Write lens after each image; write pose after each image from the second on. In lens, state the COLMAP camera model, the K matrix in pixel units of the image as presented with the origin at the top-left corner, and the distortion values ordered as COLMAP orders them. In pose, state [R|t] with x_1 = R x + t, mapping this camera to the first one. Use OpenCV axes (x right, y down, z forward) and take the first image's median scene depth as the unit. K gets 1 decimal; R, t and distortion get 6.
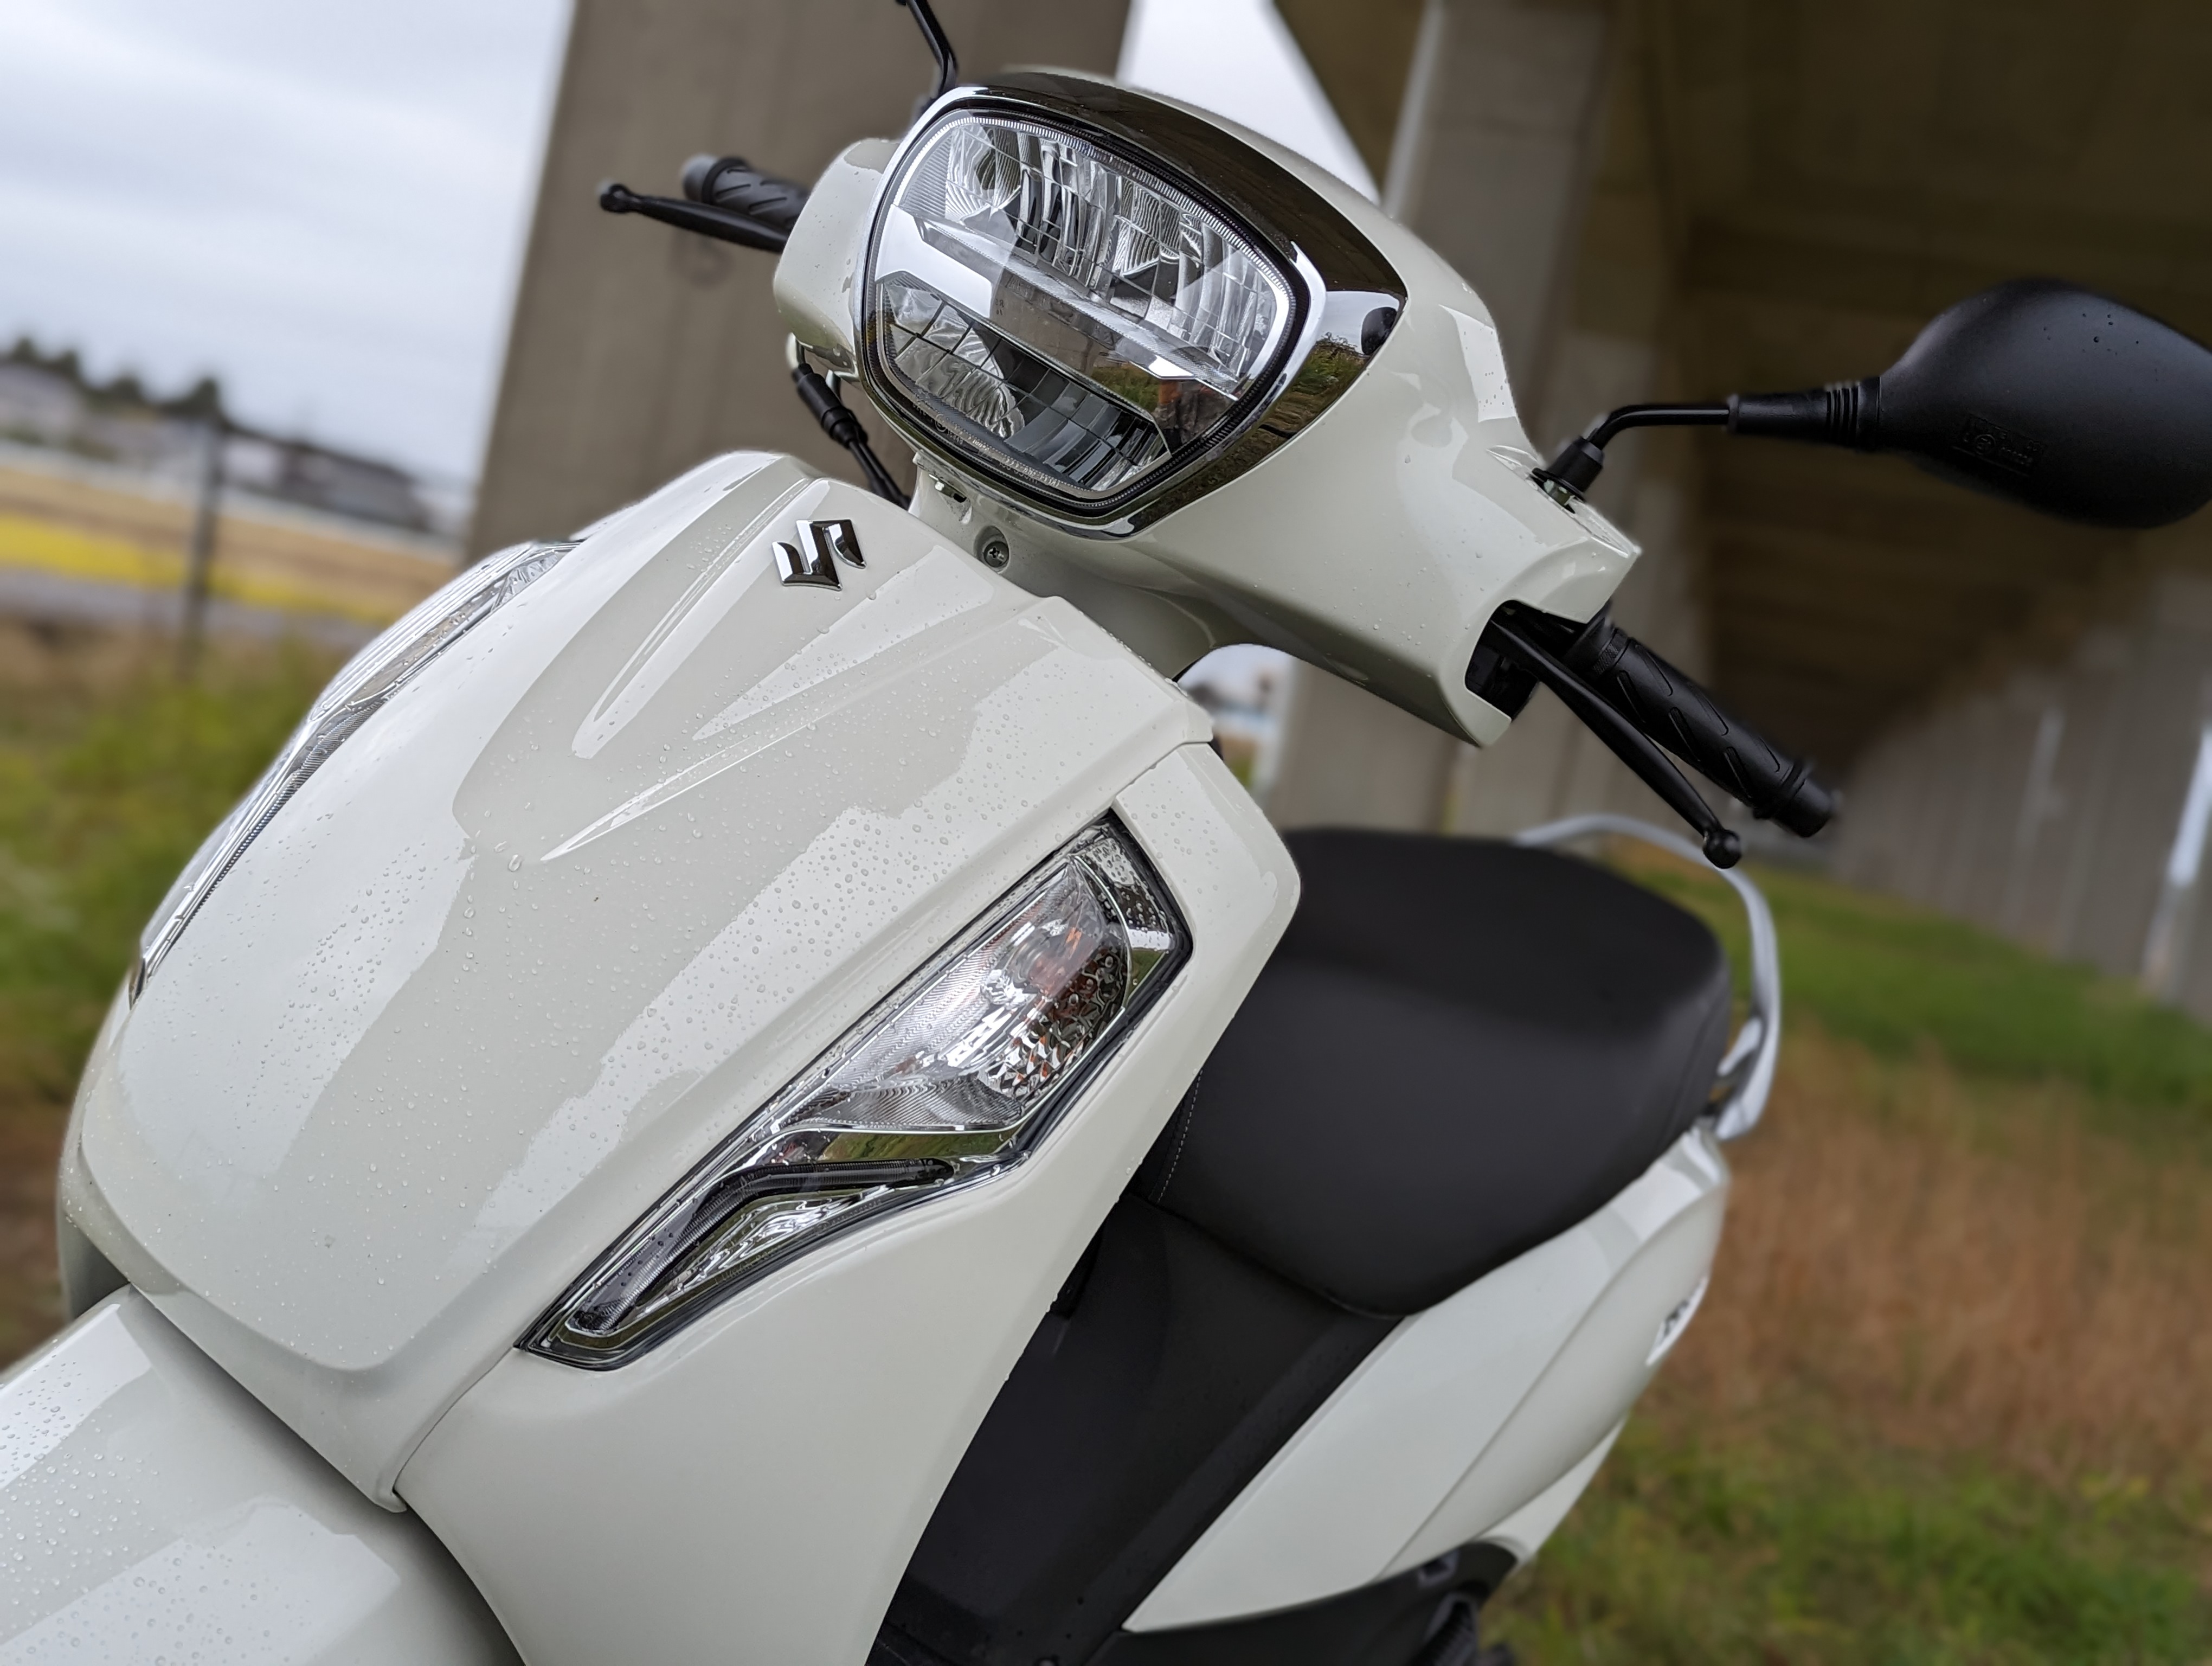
lens RADIAL K [[2427.2, 0, 1038.2], [0, 2427.2, 841.2], [0, 0, 1]] dist [0.053790, -0.048905]
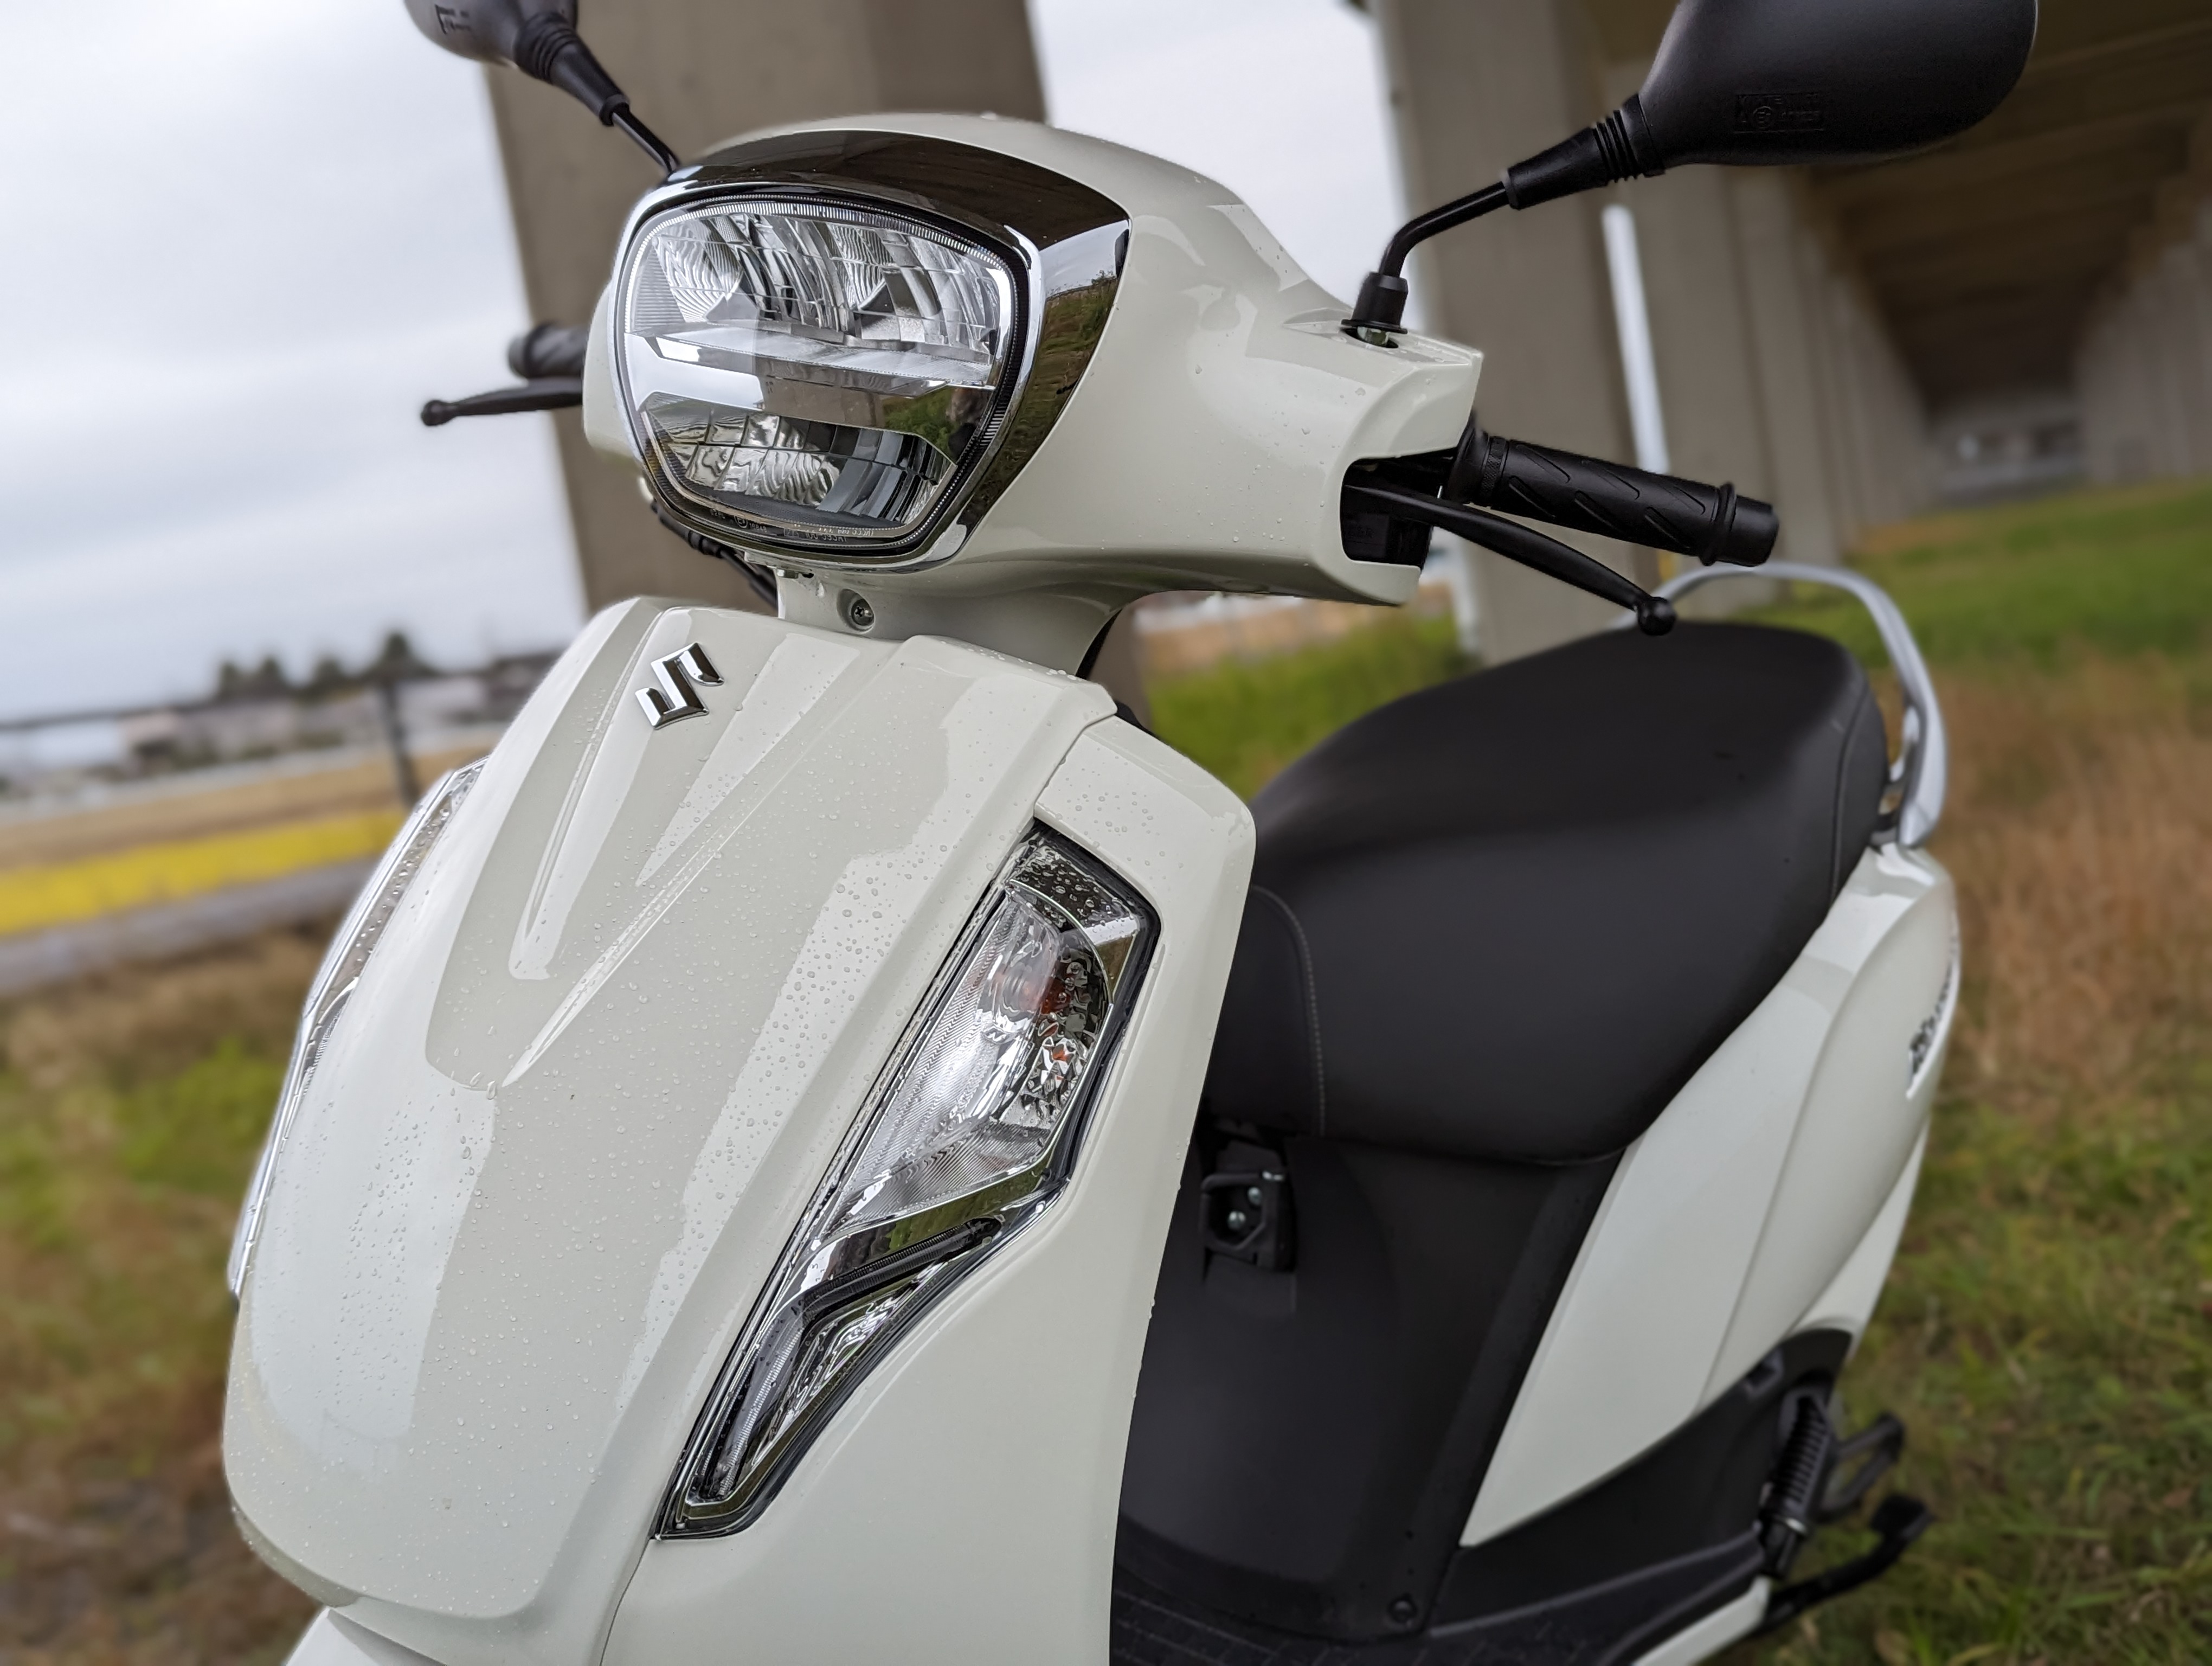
lens RADIAL K [[2427.2, 0, 1038.2], [0, 2427.2, 841.2], [0, 0, 1]] dist [0.053790, -0.048905]
pose [[0.922744, -0.365510, -0.122257, 0.140395], [0.367362, 0.930045, -0.007848, 0.003439], [0.116573, -0.037671, 0.992468, 0.015679]]
